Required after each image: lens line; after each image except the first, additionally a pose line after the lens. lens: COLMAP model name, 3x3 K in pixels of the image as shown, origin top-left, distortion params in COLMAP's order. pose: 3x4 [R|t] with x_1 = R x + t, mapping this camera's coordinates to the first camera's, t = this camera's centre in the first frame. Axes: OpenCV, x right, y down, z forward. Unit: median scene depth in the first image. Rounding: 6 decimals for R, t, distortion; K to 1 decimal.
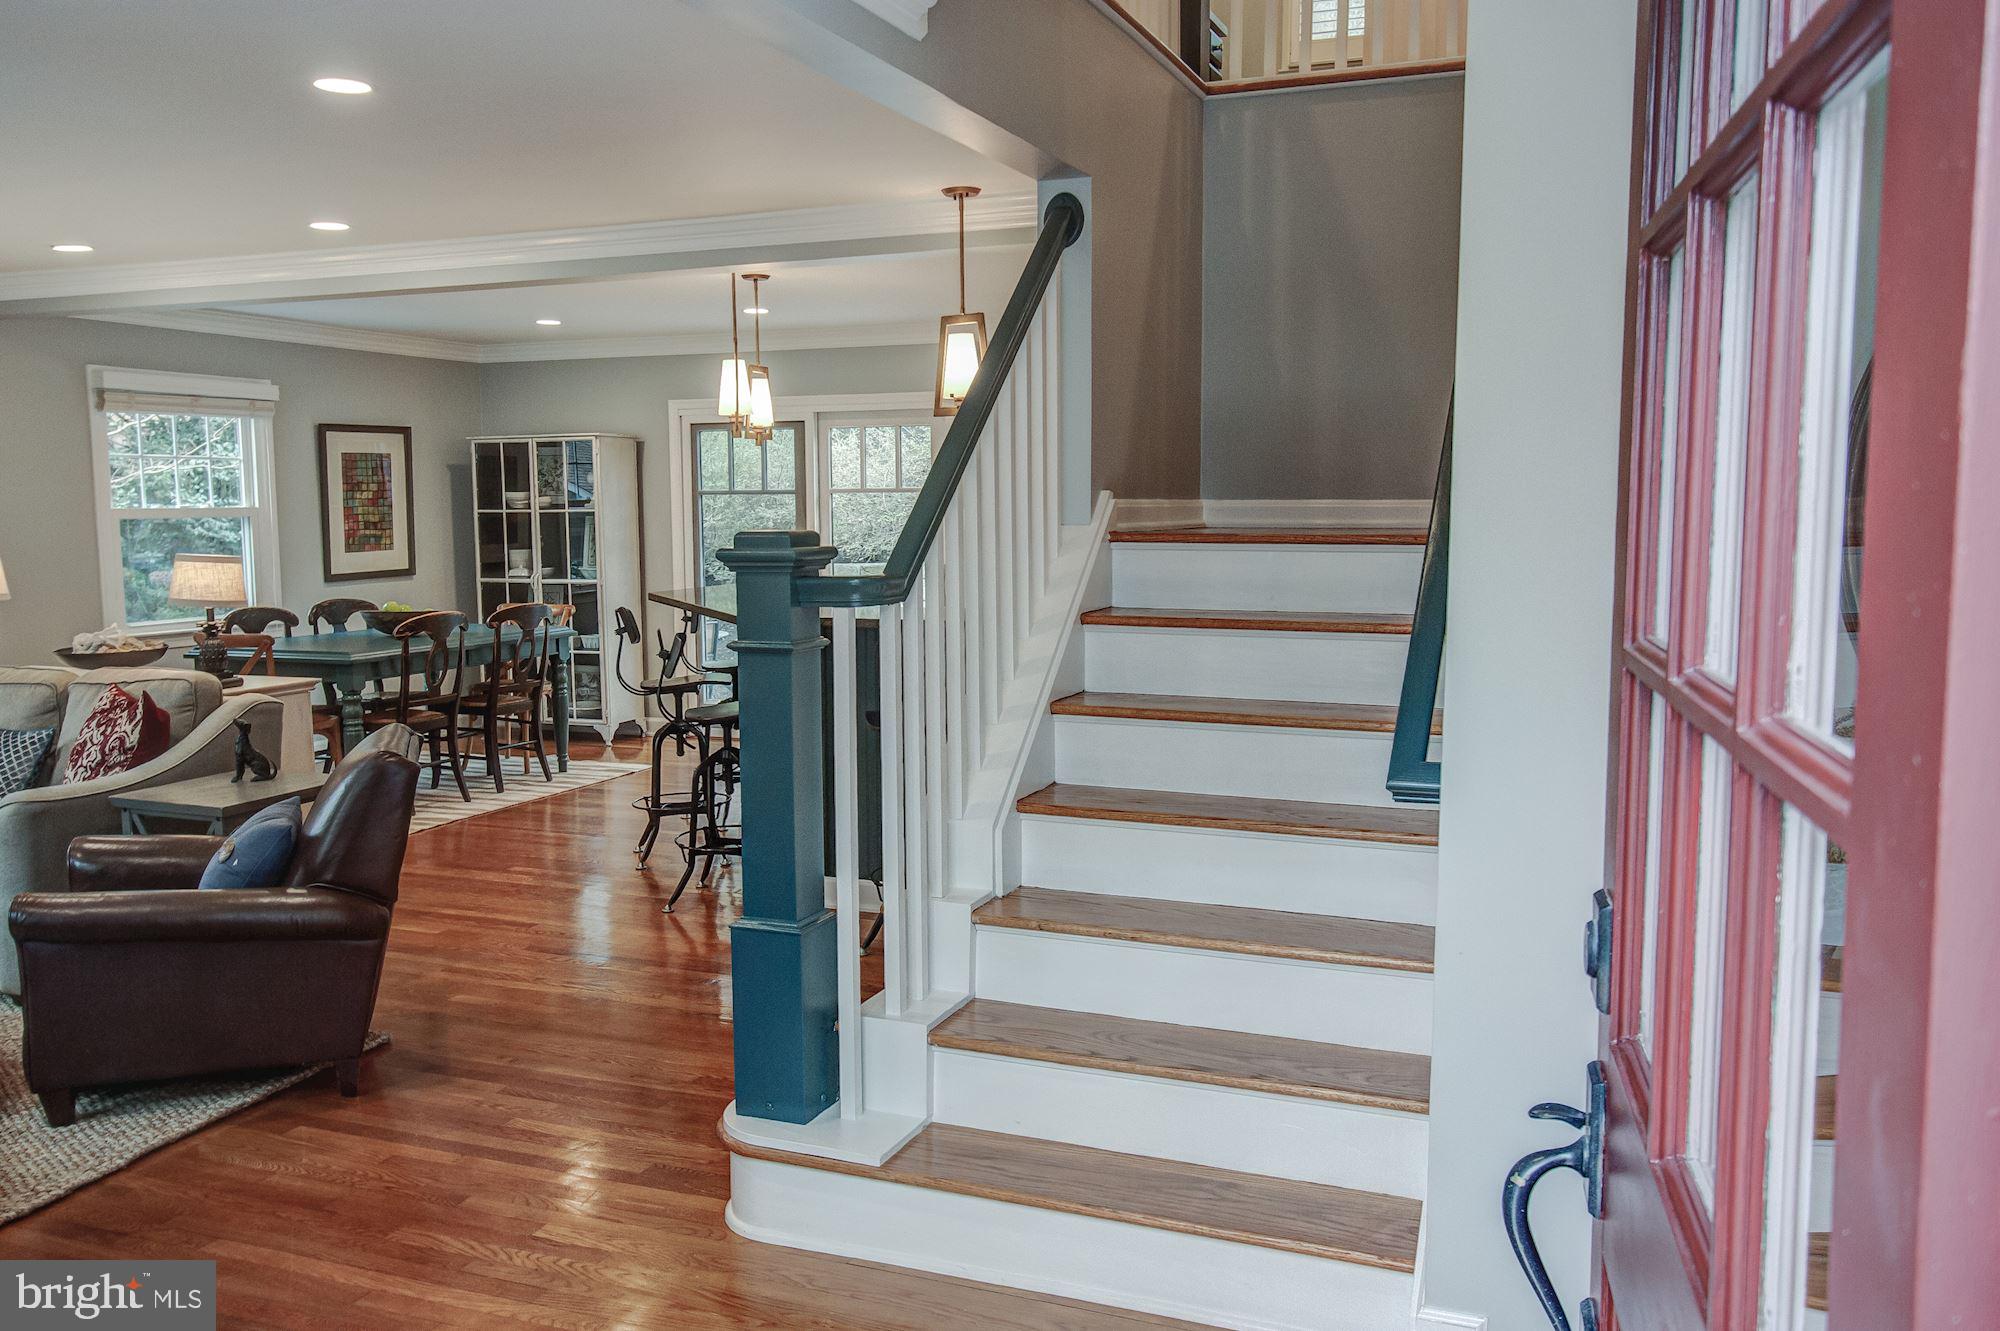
lens RADIAL K [[1690.8, 0, 990.3], [0, 1690.8, 687.6], [0, 0, 1]] dist [-0.000070, 0.017041]
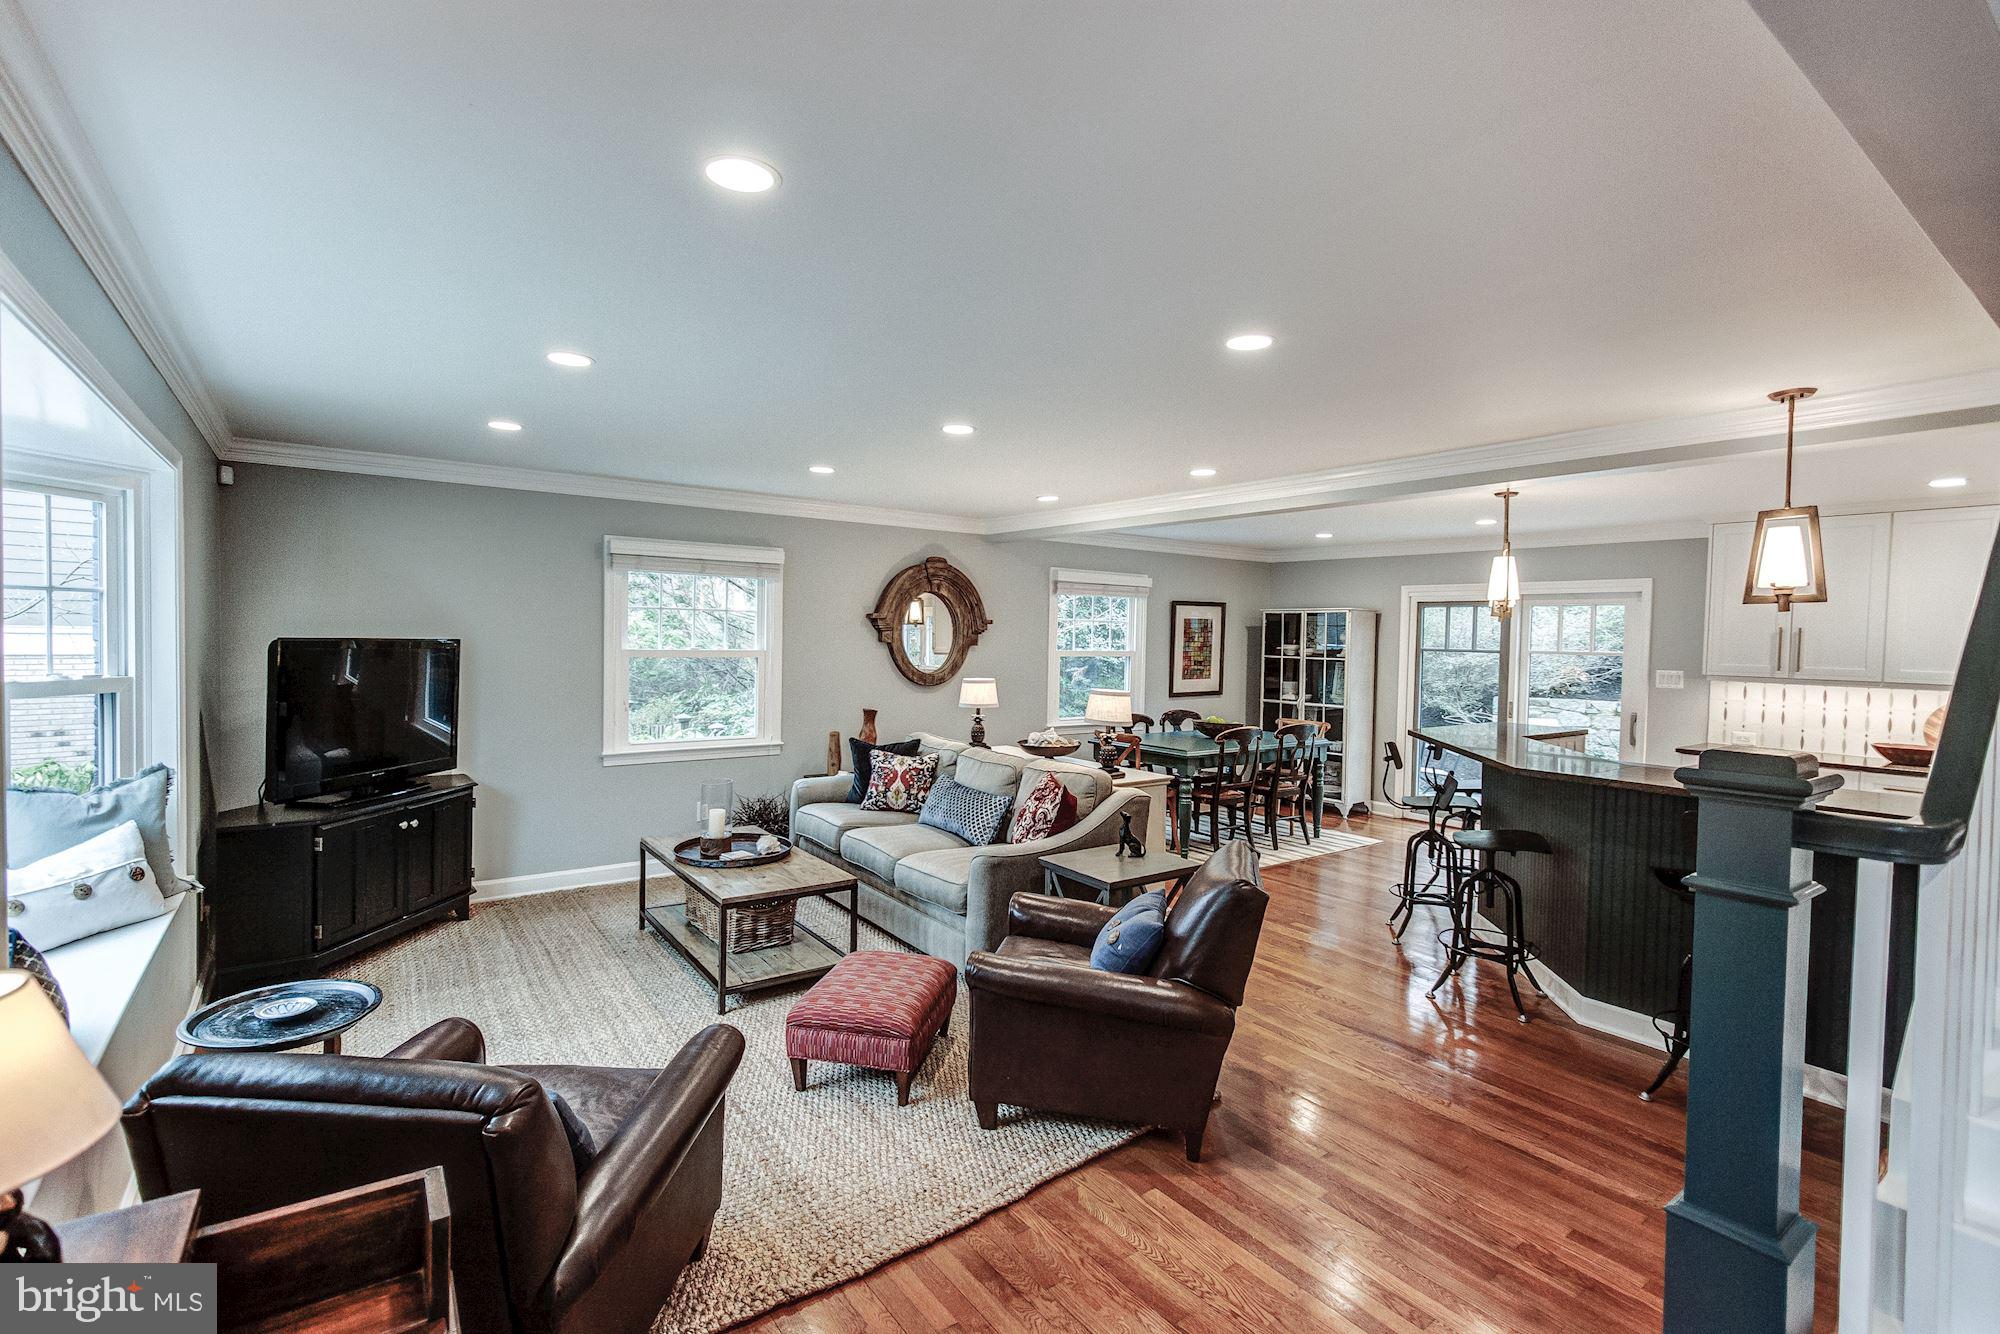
lens RADIAL K [[902.1, 0, 975.1], [0, 902.1, 654.3], [0, 0, 1]] dist [0.005904, 0.000595]
pose [[0.843310, 0.036457, -0.536190, -0.103768], [-0.083774, 0.994418, -0.064146, -0.038655], [0.530858, 0.099014, 0.841657, 0.198201]]
